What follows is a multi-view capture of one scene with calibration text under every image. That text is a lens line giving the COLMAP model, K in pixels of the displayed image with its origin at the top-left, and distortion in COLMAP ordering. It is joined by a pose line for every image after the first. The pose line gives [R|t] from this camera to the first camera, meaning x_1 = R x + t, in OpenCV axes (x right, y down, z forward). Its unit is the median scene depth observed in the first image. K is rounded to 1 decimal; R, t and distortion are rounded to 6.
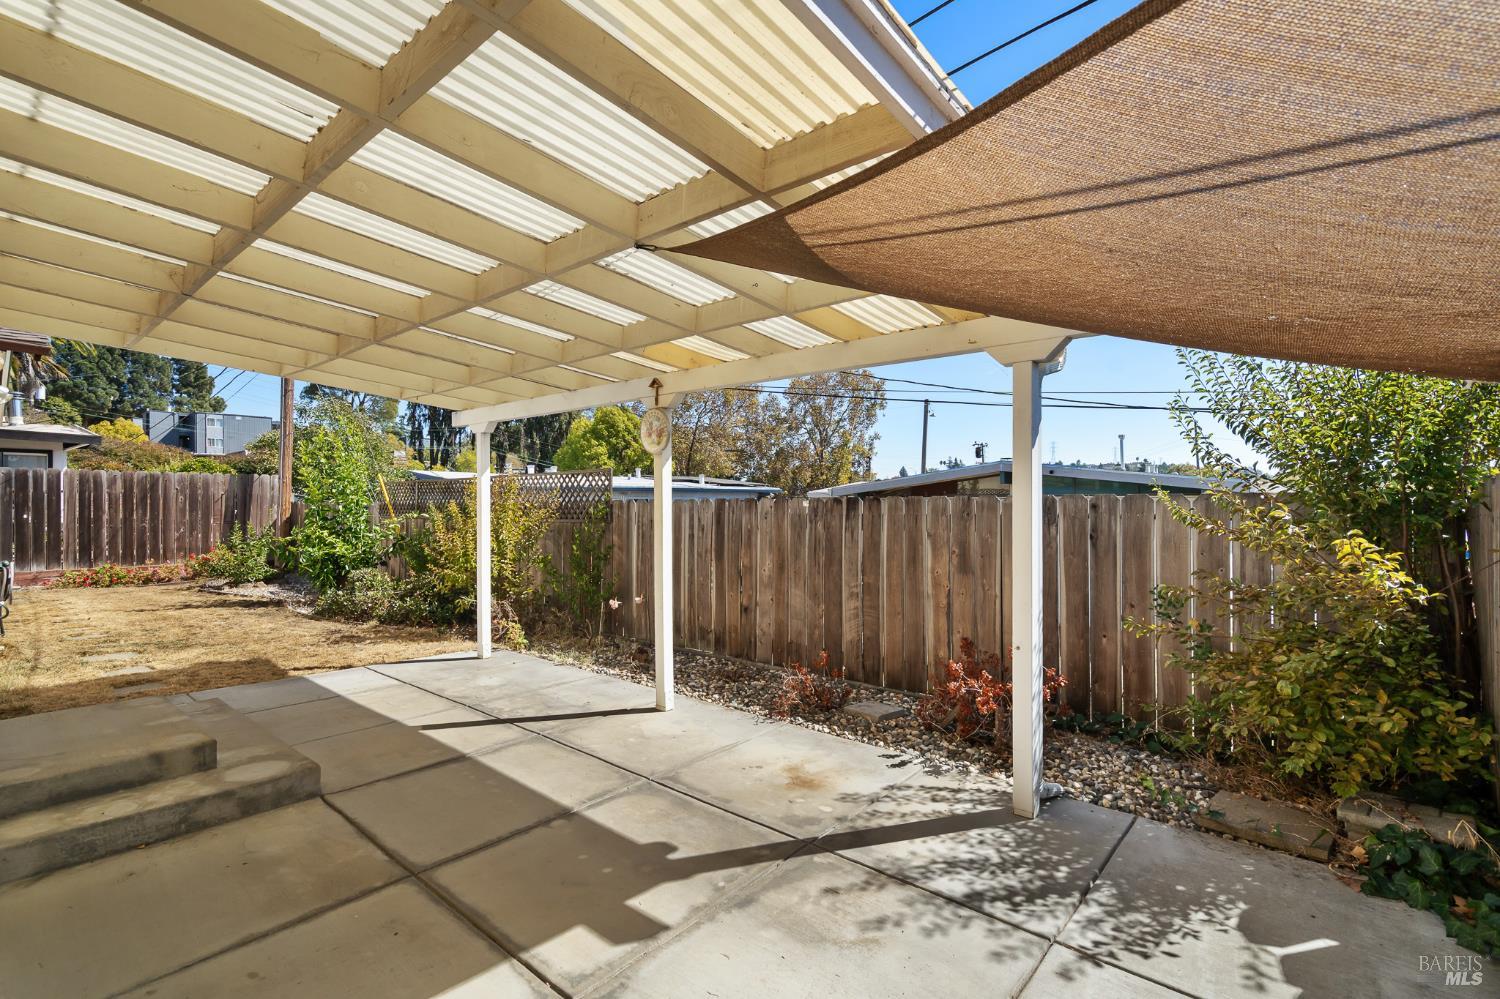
lens RADIAL K [[690.3, 0, 747.5], [0, 690.3, 501.7], [0, 0, 1]] dist [-0.005096, -0.000633]
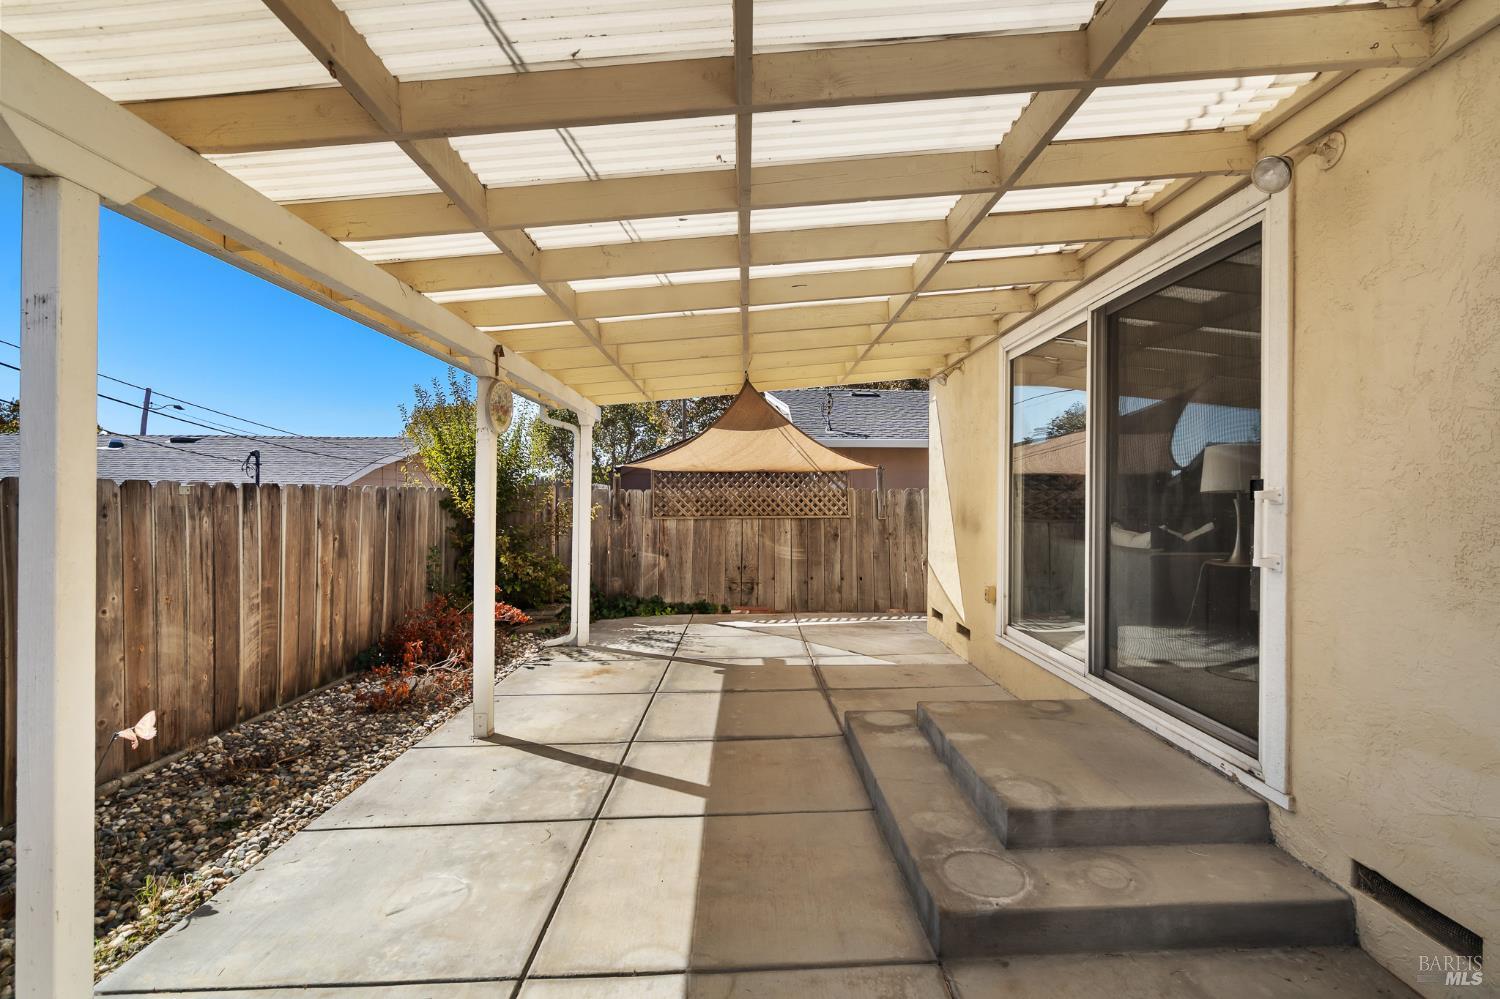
lens RADIAL K [[690.3, 0, 745.1], [0, 690.3, 500.1], [0, 0, 1]] dist [-0.005096, -0.000633]
pose [[-0.652816, -0.008738, 0.757466, -0.823935], [-0.004968, 0.999961, 0.007253, 0.004437], [-0.757500, 0.000972, -0.652834, 1.116667]]
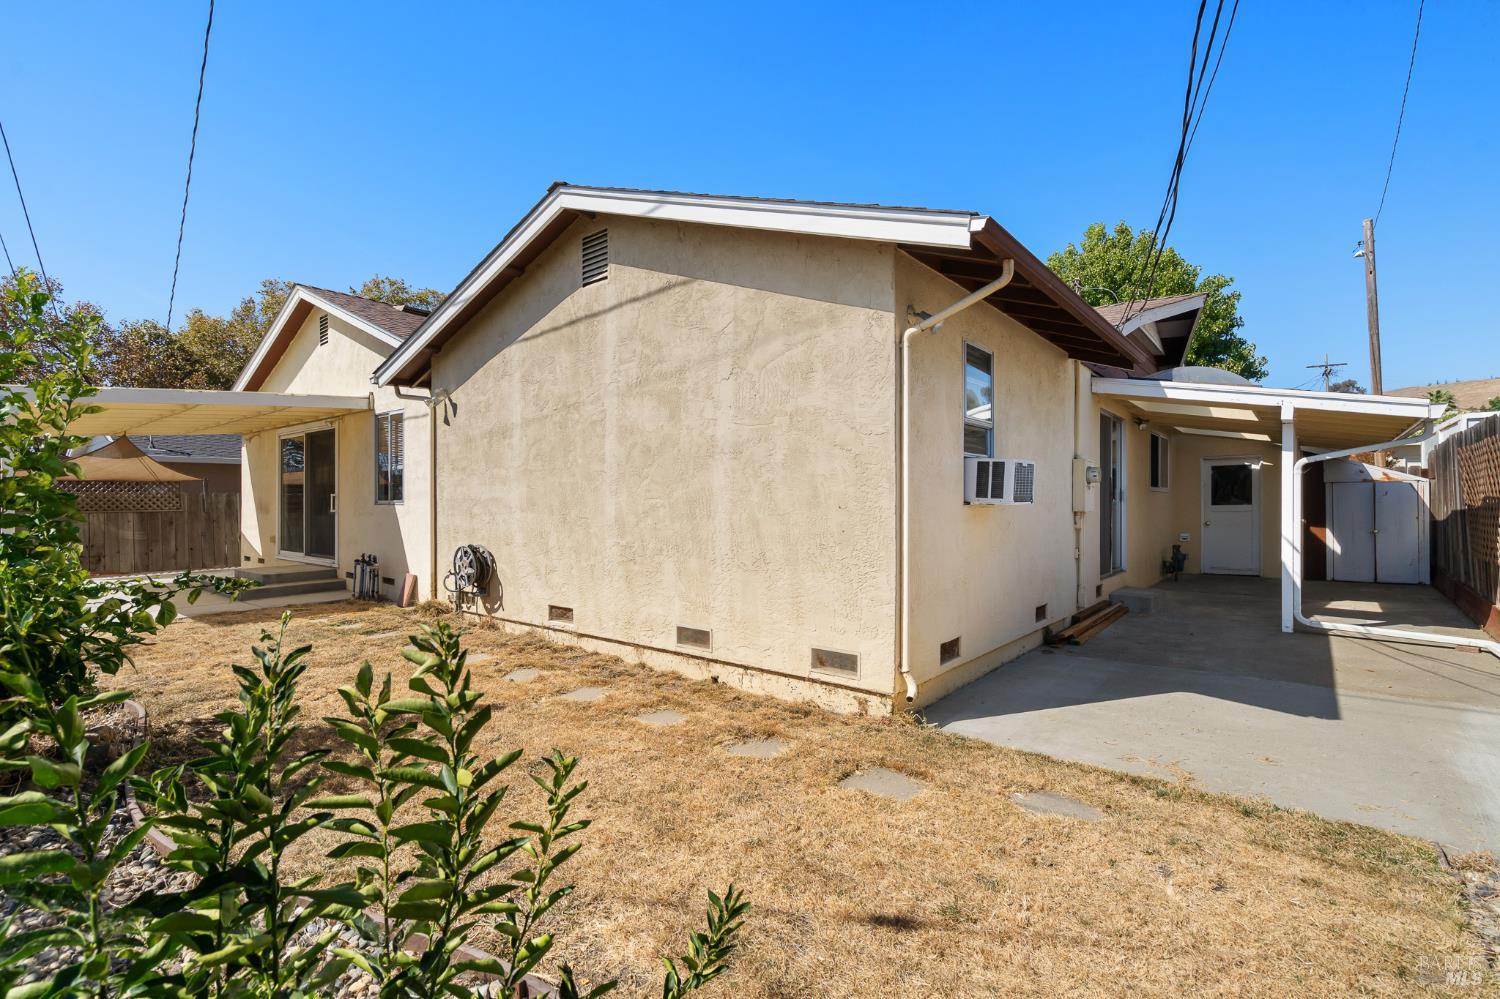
lens RADIAL K [[690.3, 0, 743.1], [0, 690.3, 503.6], [0, 0, 1]] dist [-0.005096, -0.000633]
pose [[-0.999710, -0.002400, -0.023965, -1.922444], [-0.002446, 0.999995, 0.001859, 0.021579], [0.023961, 0.001917, -0.999711, 2.685741]]
